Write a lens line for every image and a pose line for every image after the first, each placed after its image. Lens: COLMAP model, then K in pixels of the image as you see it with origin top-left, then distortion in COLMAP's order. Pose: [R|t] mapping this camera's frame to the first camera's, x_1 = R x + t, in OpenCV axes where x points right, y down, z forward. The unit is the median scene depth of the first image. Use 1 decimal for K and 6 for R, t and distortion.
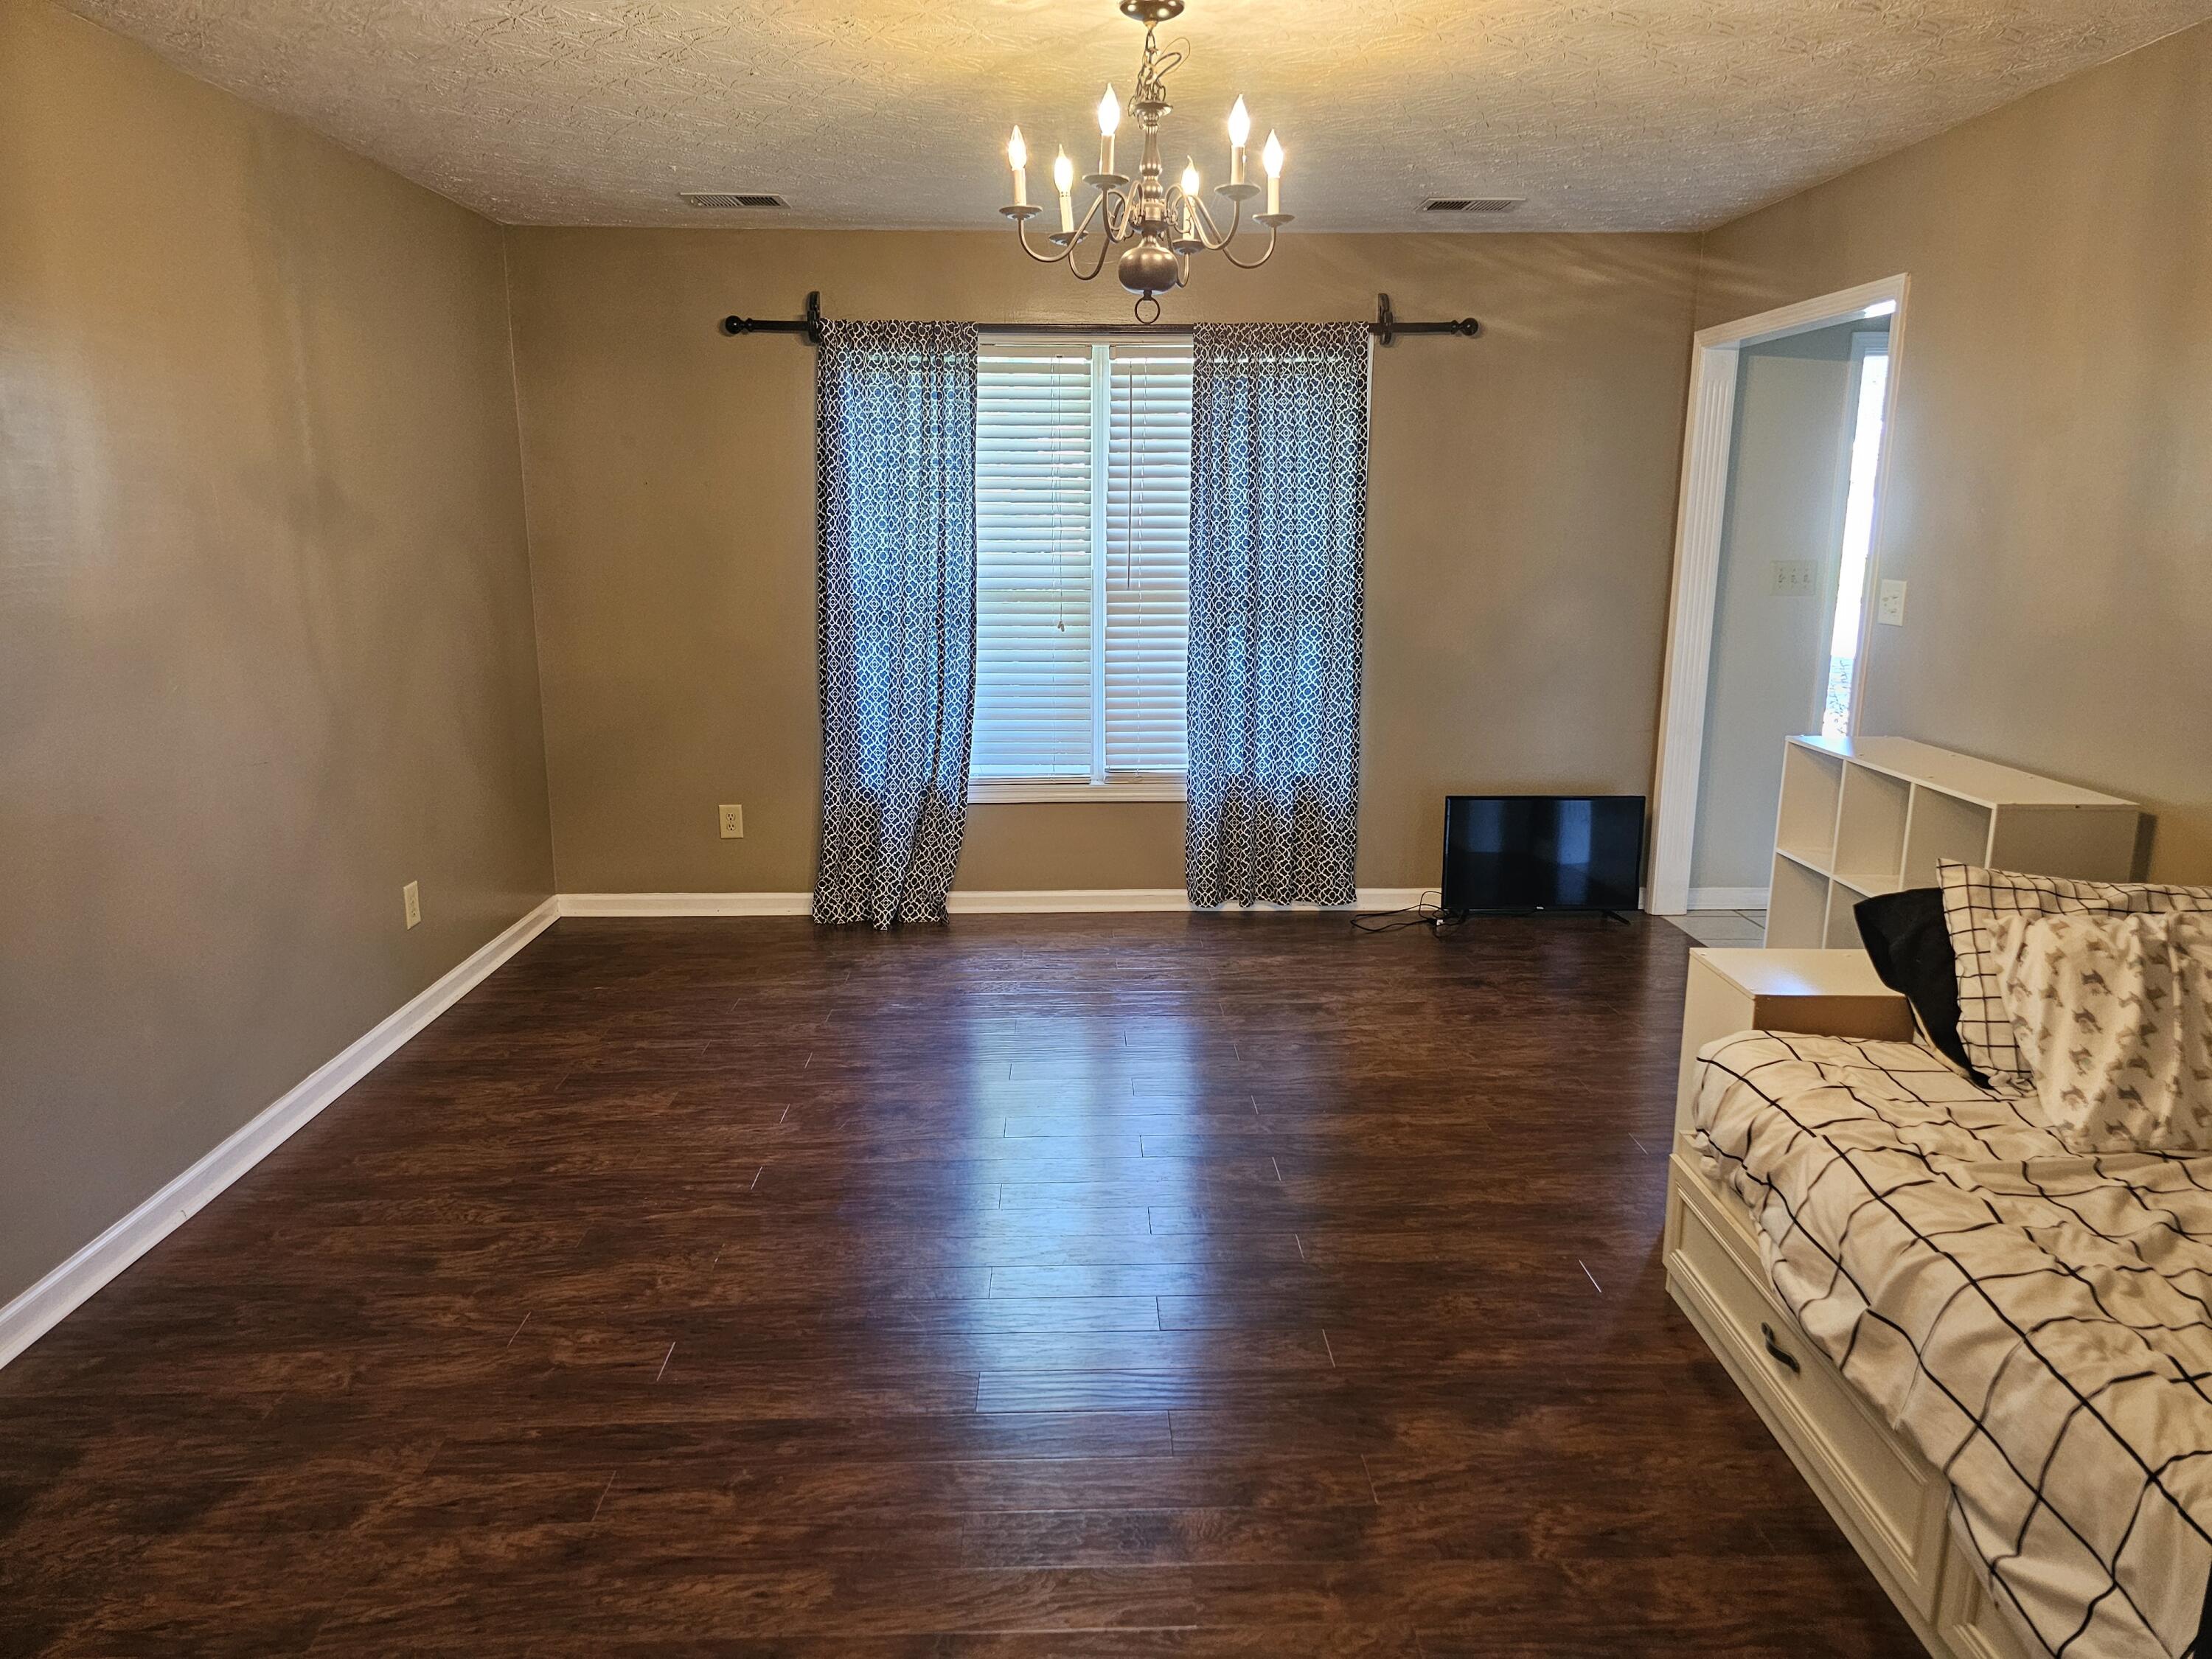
lens RADIAL K [[1473.6, 0, 1108.6], [0, 1473.6, 828.7], [0, 0, 1]] dist [0.026571, -0.021061]
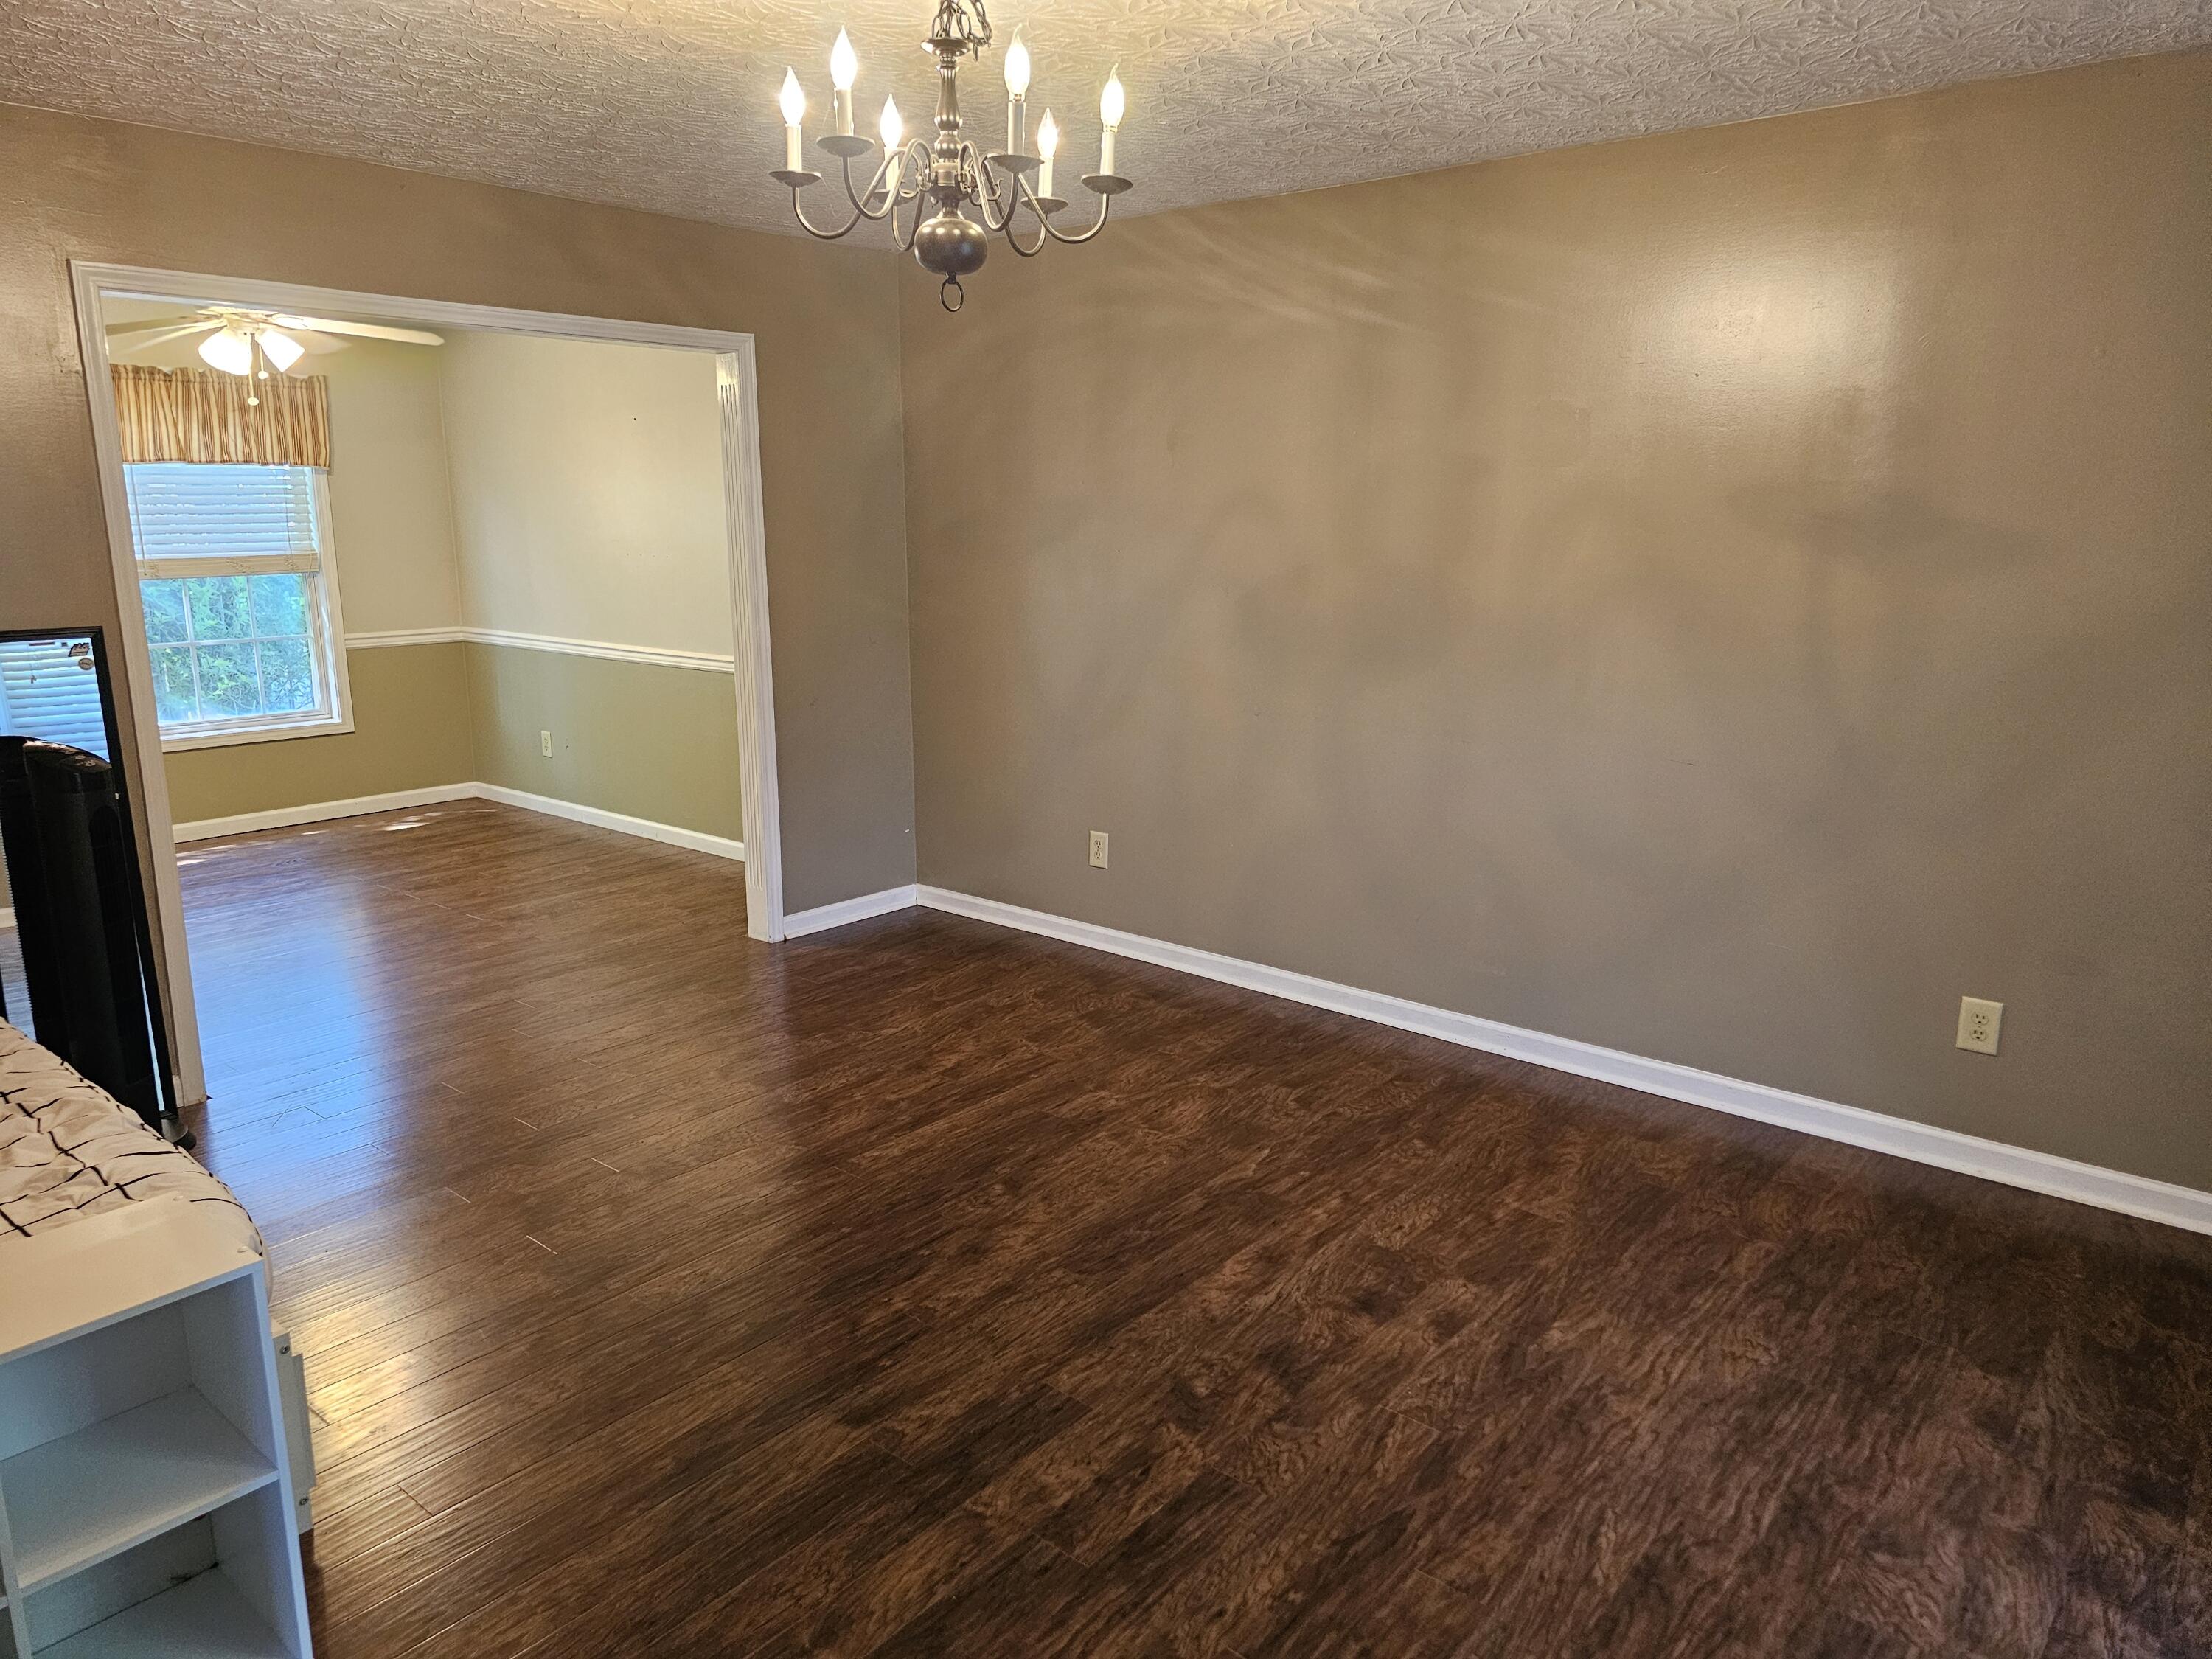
lens RADIAL K [[1473.6, 0, 1105.3], [0, 1473.6, 828.6], [0, 0, 1]] dist [0.026571, -0.021061]
pose [[-0.661533, 0.151685, -0.734415, 0.611854], [-0.170417, 0.923300, 0.344202, -0.359877], [0.730296, 0.352858, -0.584944, 1.622162]]
